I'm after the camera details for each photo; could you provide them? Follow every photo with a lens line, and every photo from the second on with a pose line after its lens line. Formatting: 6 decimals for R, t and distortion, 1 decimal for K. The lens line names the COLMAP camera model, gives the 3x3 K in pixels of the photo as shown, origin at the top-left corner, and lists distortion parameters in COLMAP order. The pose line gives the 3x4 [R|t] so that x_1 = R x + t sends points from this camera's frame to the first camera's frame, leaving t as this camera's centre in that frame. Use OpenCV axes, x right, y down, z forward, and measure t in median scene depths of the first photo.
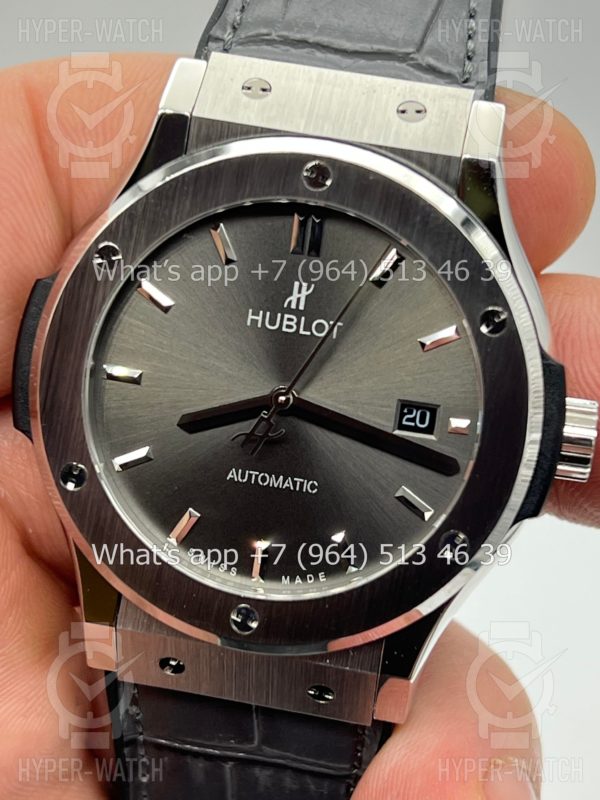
lens RADIAL K [[1805.1, 0, 300.0], [0, 1805.1, 400.0], [0, 0, 1]] dist [0.045383, 0.075827]
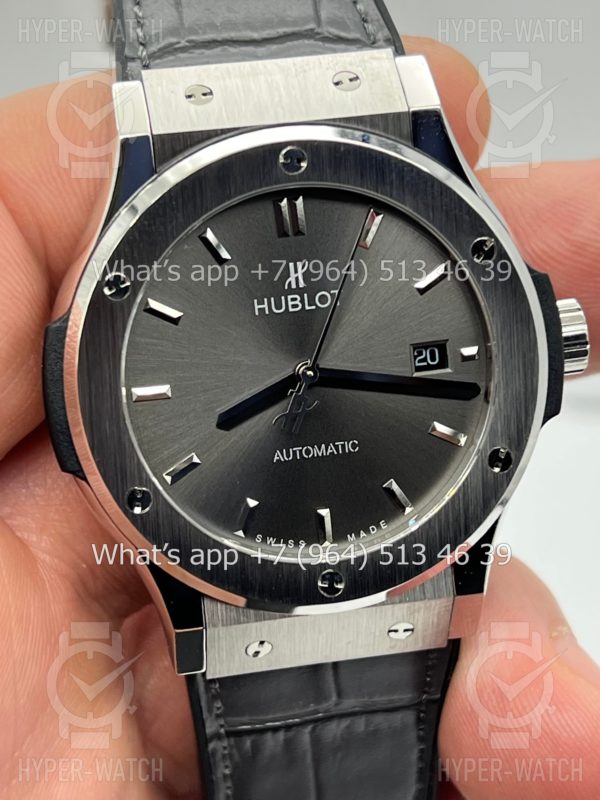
lens RADIAL K [[1805.1, 0, 300.0], [0, 1805.1, 400.0], [0, 0, 1]] dist [0.045383, 0.075827]
pose [[0.936196, -0.273292, 0.221018, -0.251143], [0.268986, 0.961848, 0.049958, -0.039632], [-0.226239, 0.012680, 0.973989, -0.027844]]
